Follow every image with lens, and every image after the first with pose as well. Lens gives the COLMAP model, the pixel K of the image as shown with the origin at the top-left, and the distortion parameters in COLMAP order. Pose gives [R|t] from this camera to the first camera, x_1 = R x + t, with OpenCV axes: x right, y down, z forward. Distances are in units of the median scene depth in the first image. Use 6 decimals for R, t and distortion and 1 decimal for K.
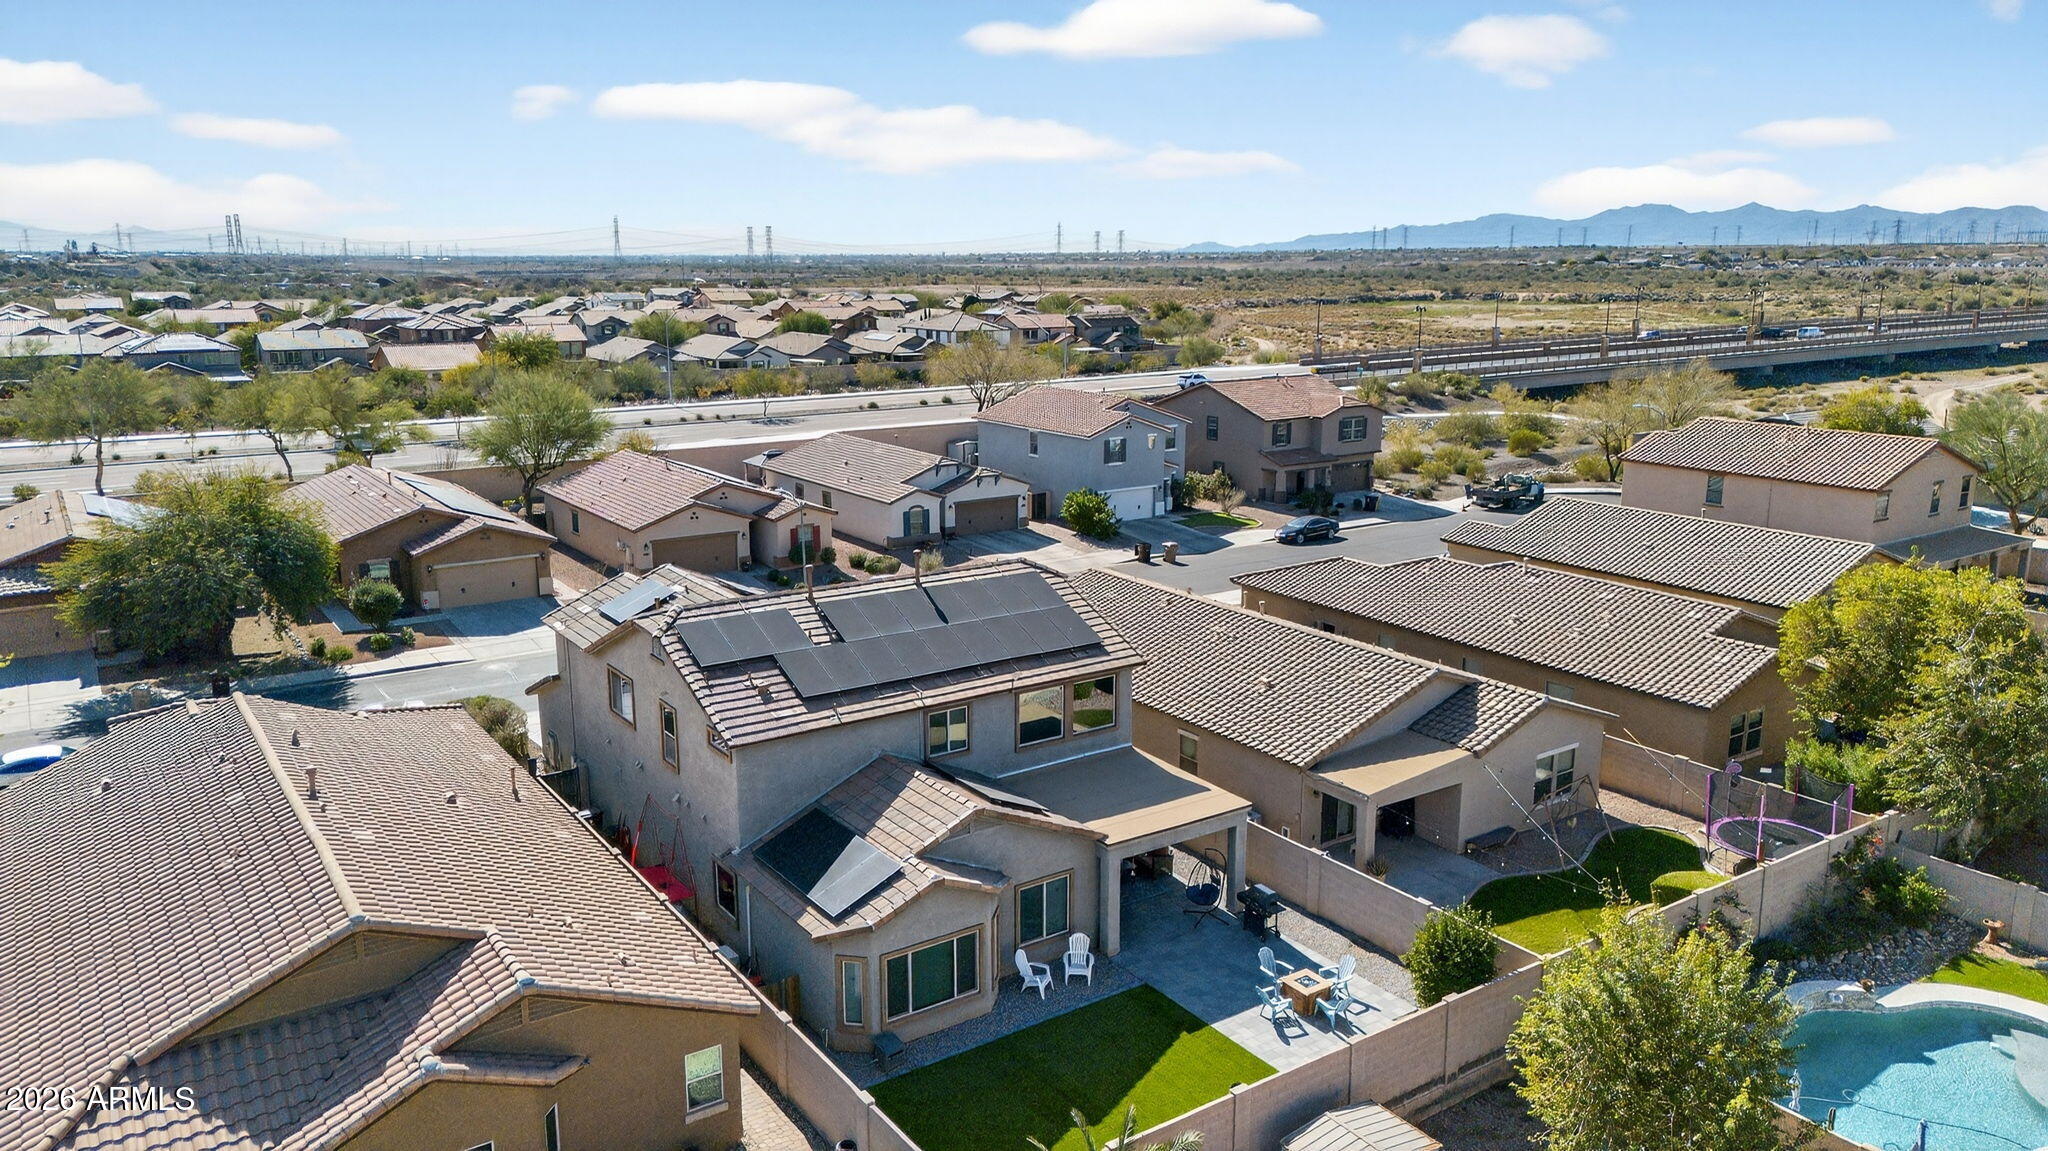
lens RADIAL K [[1433.5, 0, 1019.2], [0, 1433.5, 606.6], [0, 0, 1]] dist [0.074483, -0.061235]
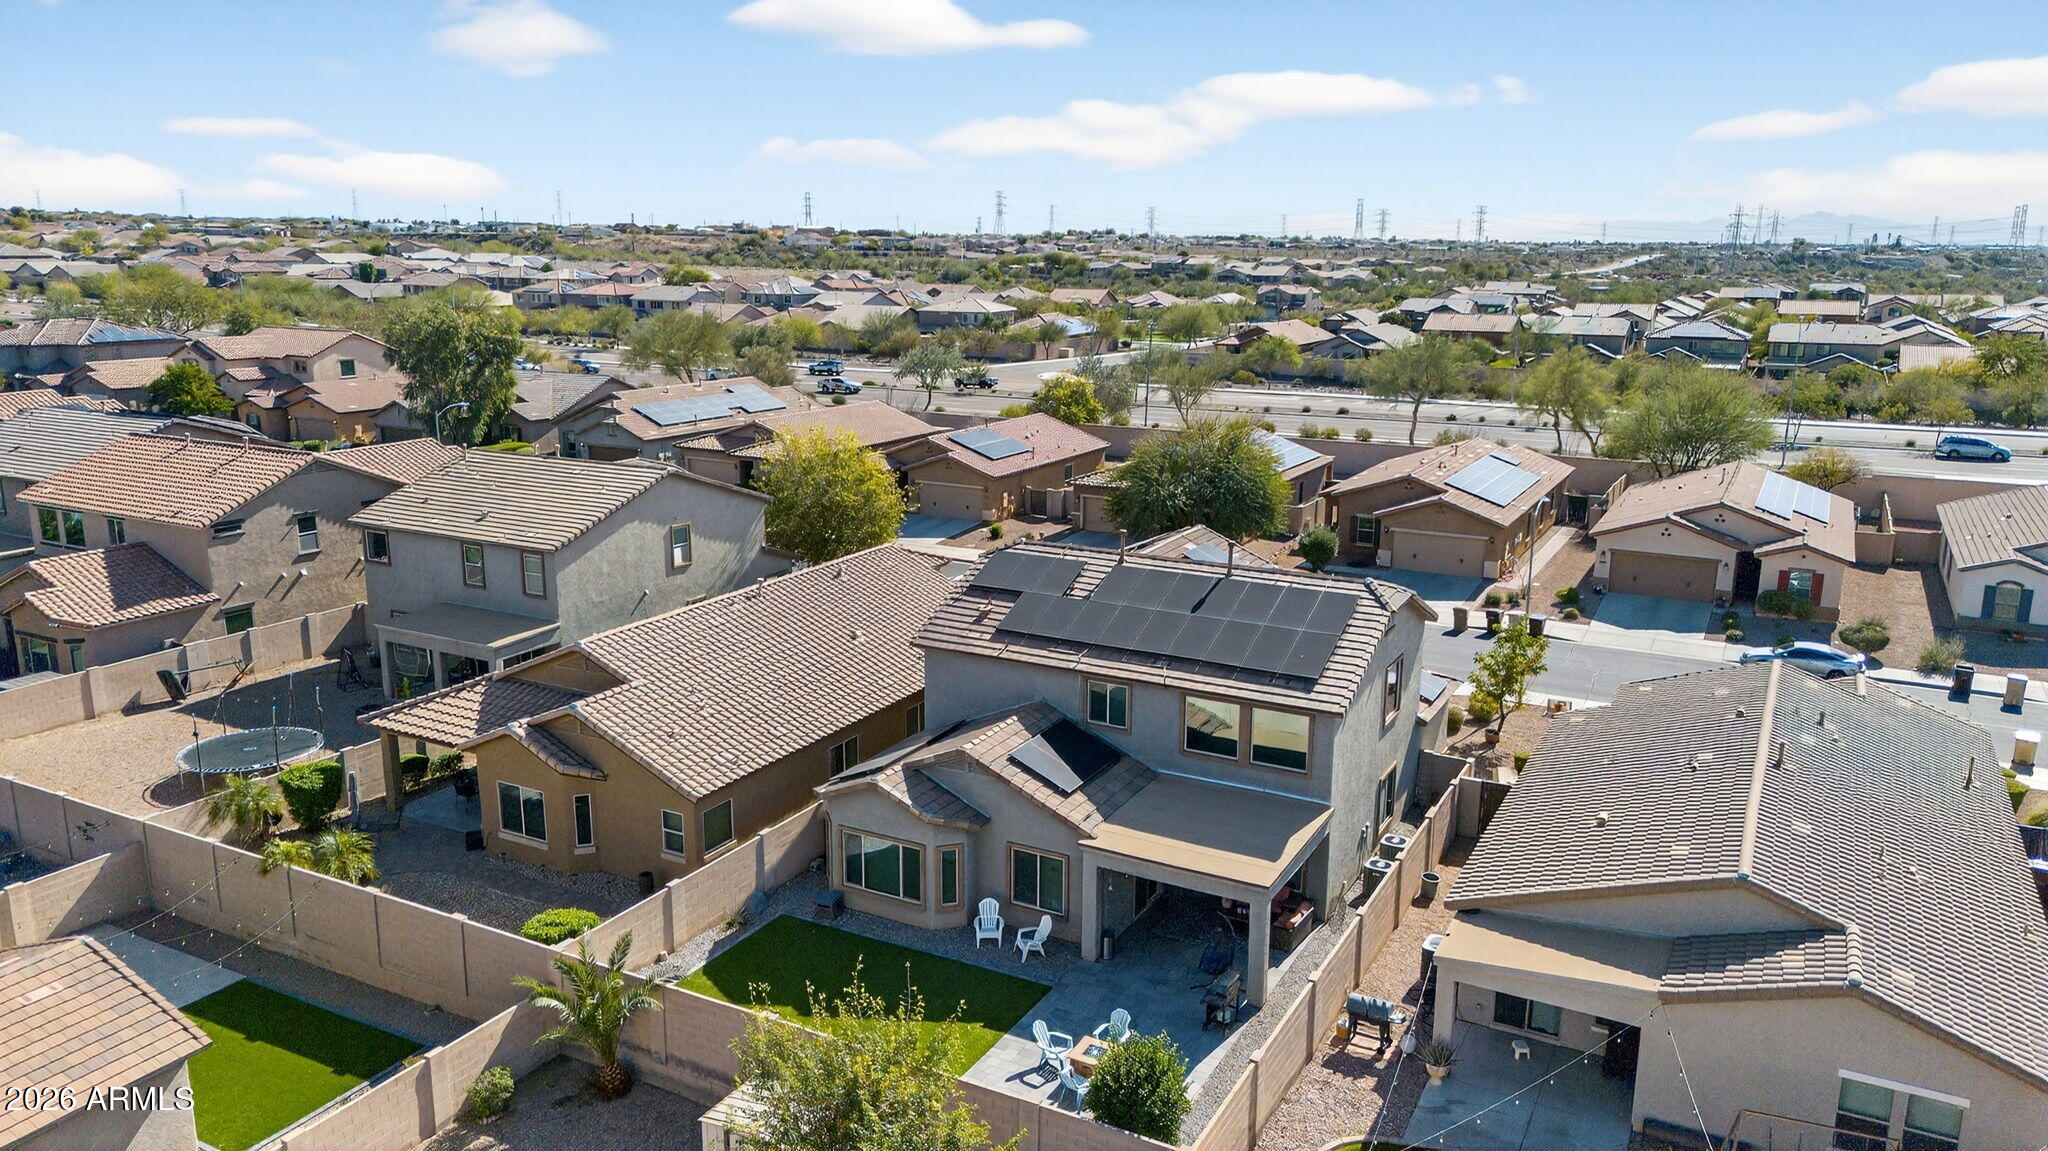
lens RADIAL K [[1433.5, 0, 1035.5], [0, 1433.5, 593.5], [0, 0, 1]] dist [0.074483, -0.061235]
pose [[0.454102, 0.217394, -0.864020, 0.388159], [-0.220835, 0.966976, 0.127235, -0.053374], [0.863147, 0.133029, 0.487114, 0.212526]]
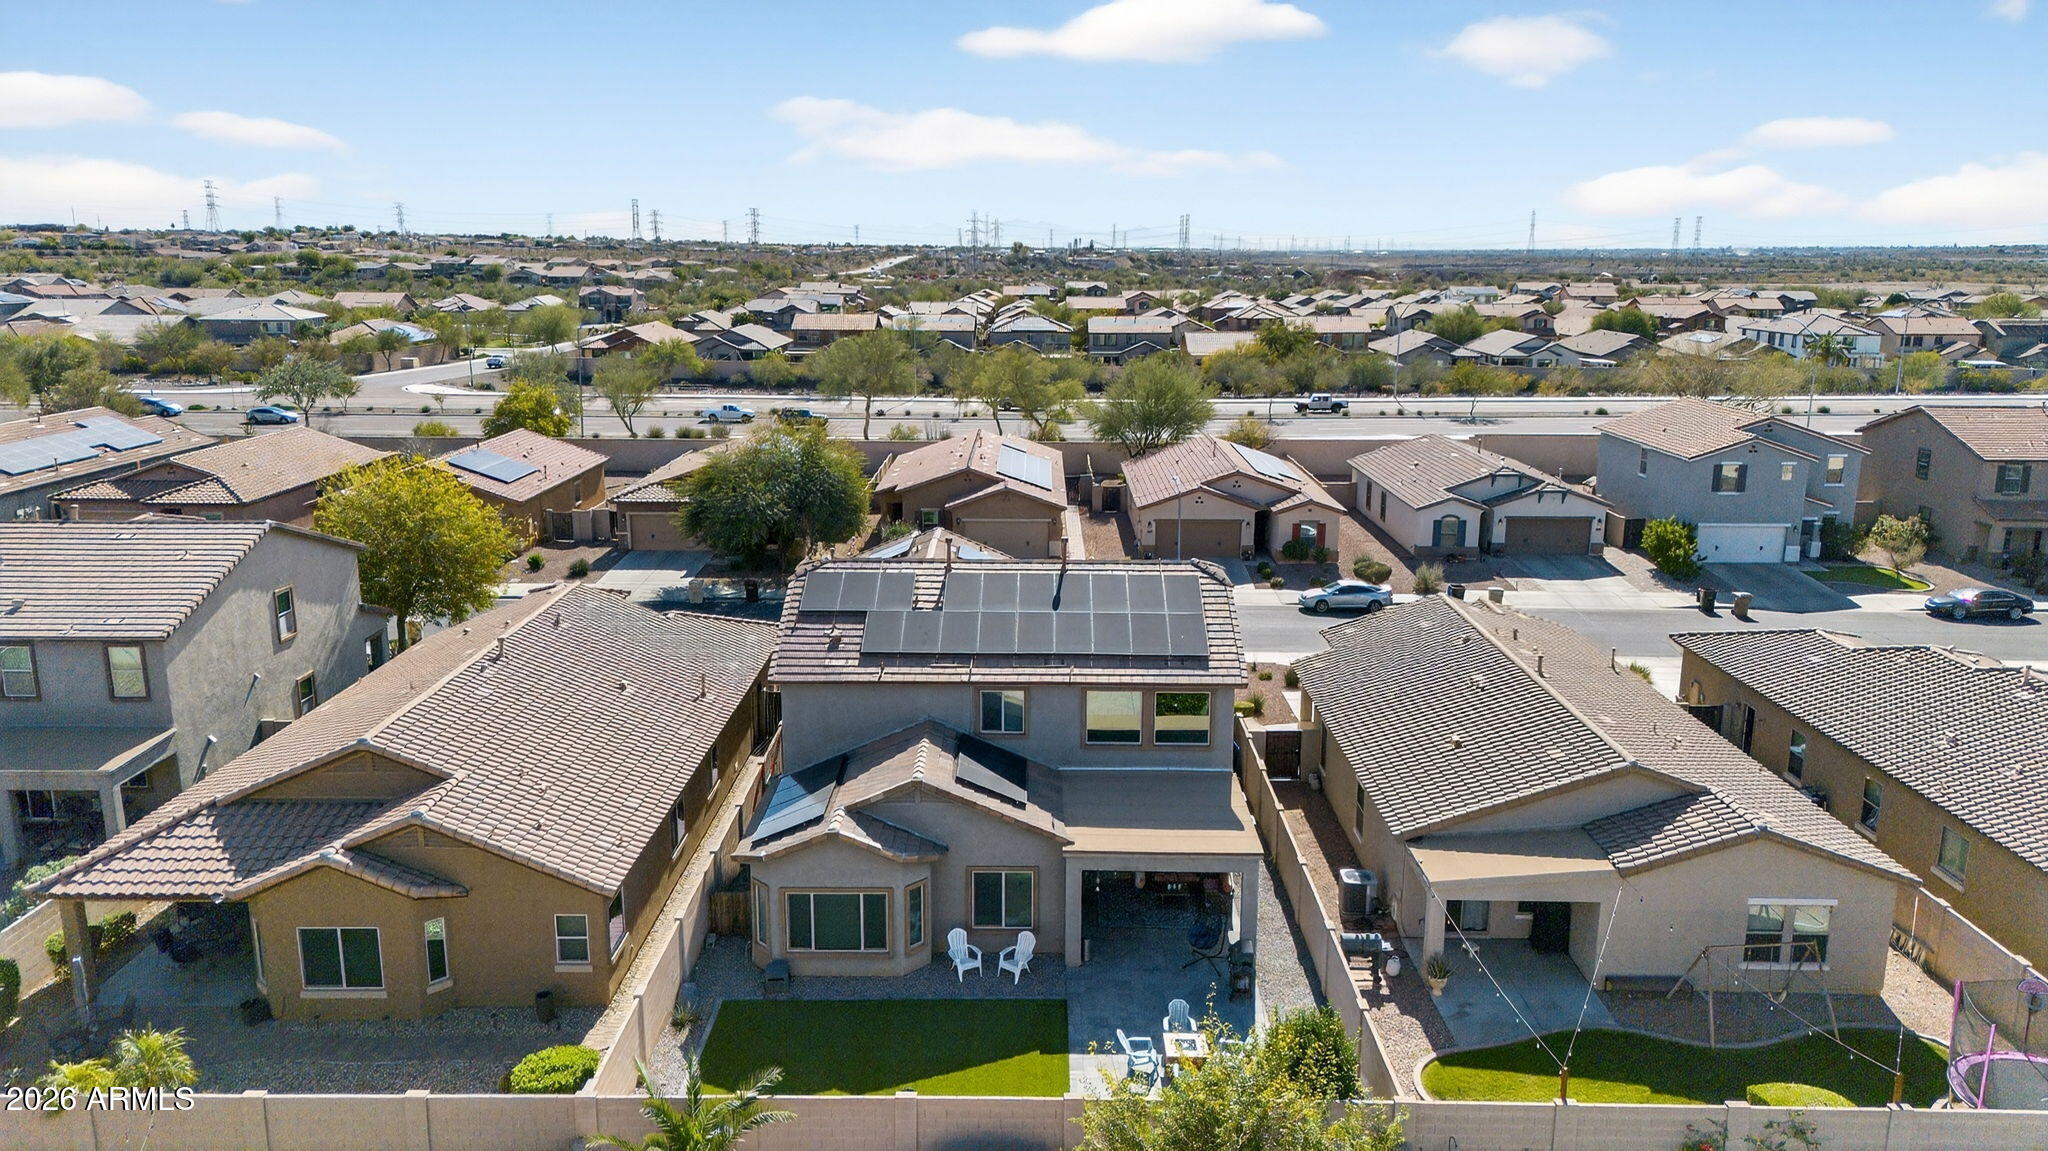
lens RADIAL K [[1433.5, 0, 1026.4], [0, 1433.5, 572.1], [0, 0, 1]] dist [0.074483, -0.061235]
pose [[0.819227, 0.132373, -0.557982, 0.253464], [-0.142657, 0.989449, 0.025284, -0.019552], [0.555442, 0.058886, 0.829468, 0.073104]]
